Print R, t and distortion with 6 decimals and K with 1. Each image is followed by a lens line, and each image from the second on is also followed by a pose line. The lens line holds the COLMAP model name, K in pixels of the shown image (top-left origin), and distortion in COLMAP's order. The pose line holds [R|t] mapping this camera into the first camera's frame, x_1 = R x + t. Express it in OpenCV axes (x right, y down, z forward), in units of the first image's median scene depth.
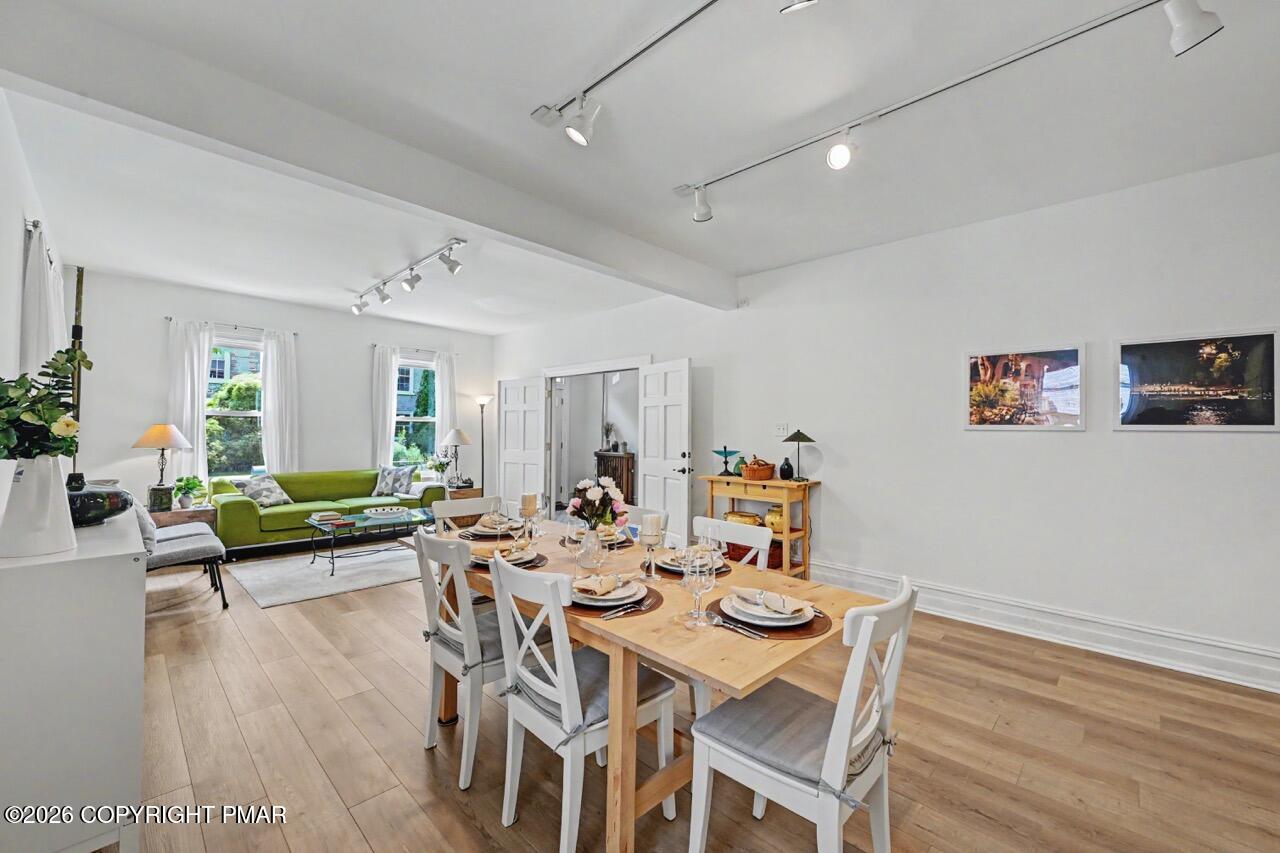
lens RADIAL K [[508.0, 0, 645.3], [0, 508.0, 427.6], [0, 0, 1]] dist [0.000319, -0.000026]
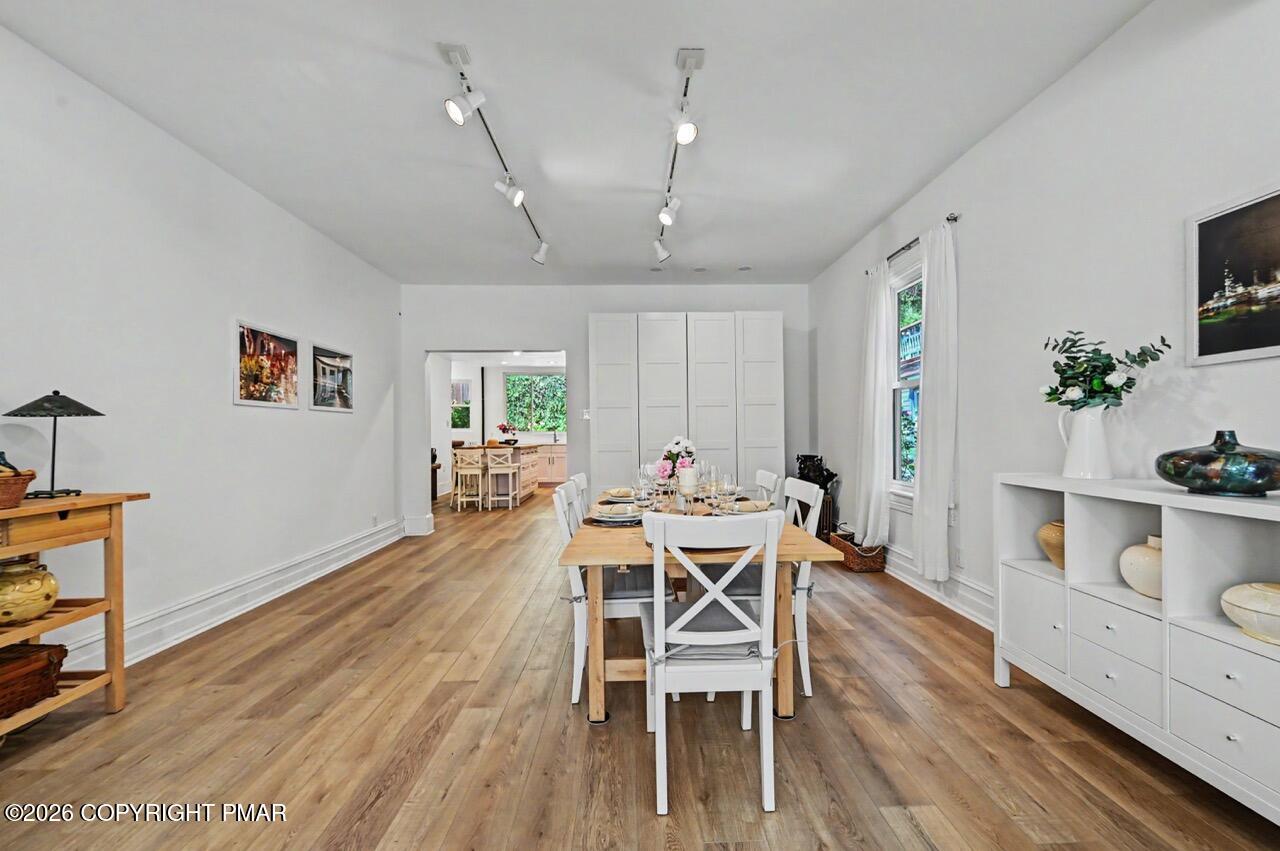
lens RADIAL K [[515.8, 0, 648.9], [0, 515.8, 432.7], [0, 0, 1]] dist [0.000882, 0.000185]
pose [[-0.720594, -0.004409, 0.693343, -0.414611], [-0.001684, 0.999988, 0.004610, 0.037973], [-0.693355, 0.002154, -0.720593, 0.890681]]
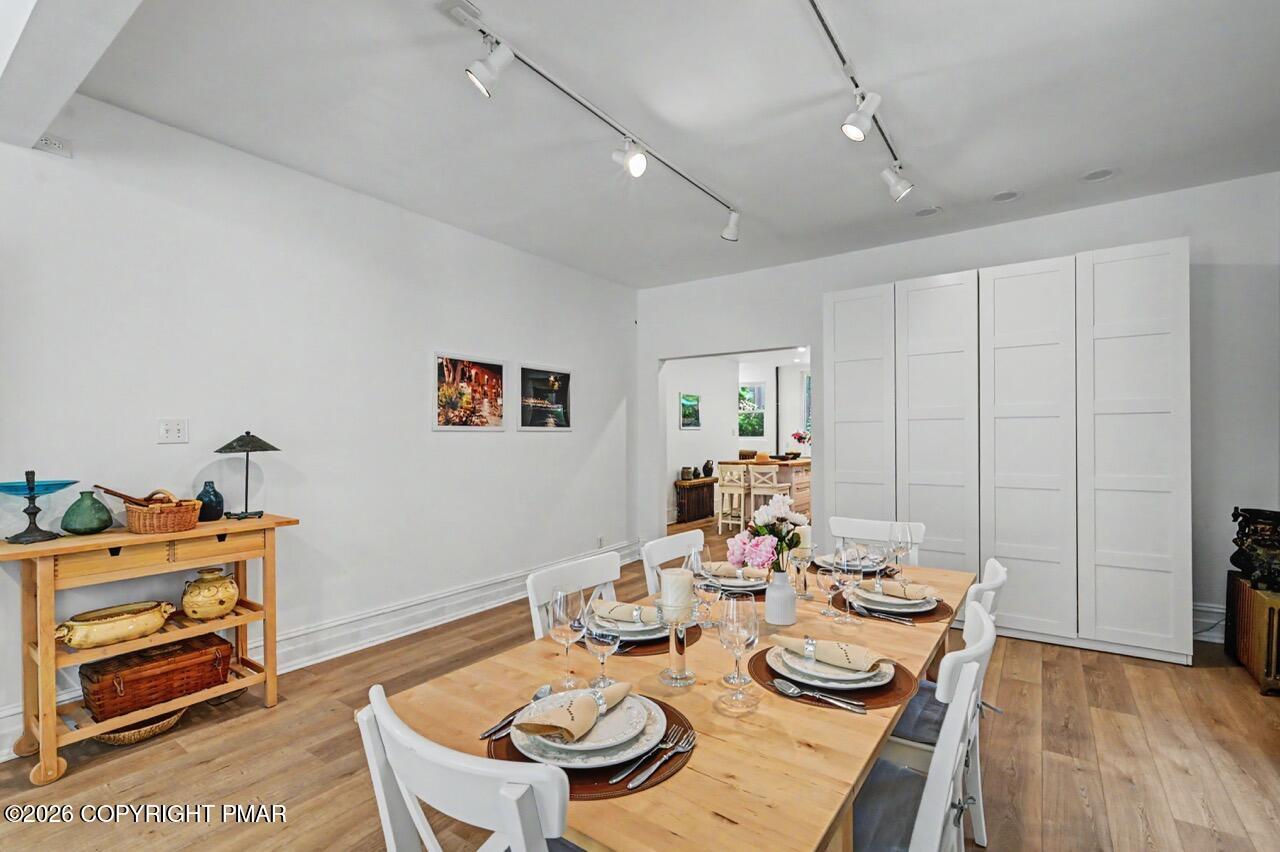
lens RADIAL K [[568.2, 0, 642.5], [0, 568.2, 435.3], [0, 0, 1]] dist [-0.001263, -0.000330]
pose [[-0.155167, -0.010211, 0.987836, -0.394038], [-0.001302, 0.999948, 0.010131, 0.001388], [-0.987887, 0.000285, -0.155172, 0.598237]]
